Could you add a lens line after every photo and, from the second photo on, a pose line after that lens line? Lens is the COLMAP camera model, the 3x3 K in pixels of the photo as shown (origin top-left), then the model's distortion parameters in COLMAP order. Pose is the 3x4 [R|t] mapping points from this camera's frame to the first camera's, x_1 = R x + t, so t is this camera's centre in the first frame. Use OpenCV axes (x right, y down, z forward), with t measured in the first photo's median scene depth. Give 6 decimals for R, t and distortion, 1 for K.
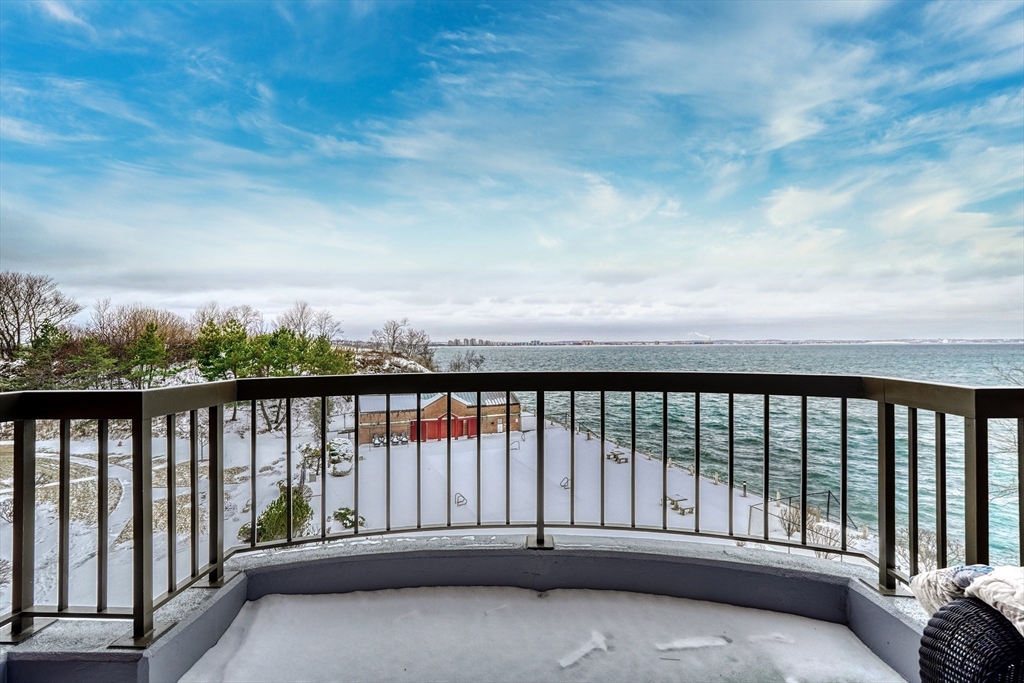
lens RADIAL K [[432.7, 0, 512.4], [0, 432.7, 344.5], [0, 0, 1]] dist [-0.014122, 0.001144]
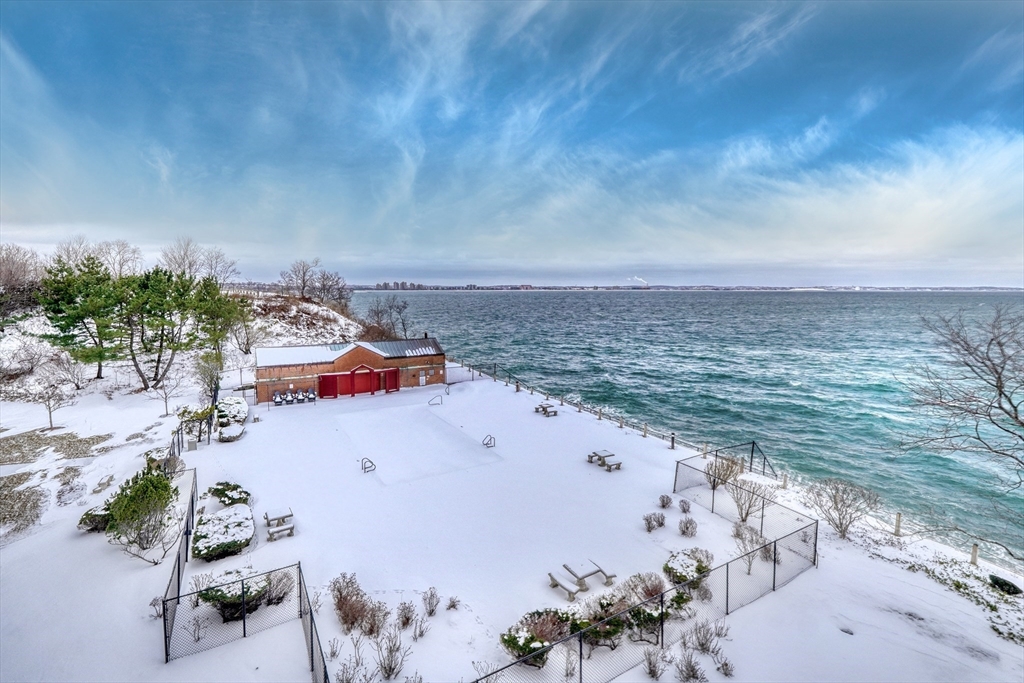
lens RADIAL K [[432.7, 0, 512.4], [0, 432.7, 344.5], [0, 0, 1]] dist [-0.014122, 0.001144]
pose [[0.991928, -0.010060, 0.126407, 0.047648], [-0.006154, 0.991855, 0.127225, -0.000345], [-0.126657, -0.126975, 0.983786, 0.090418]]
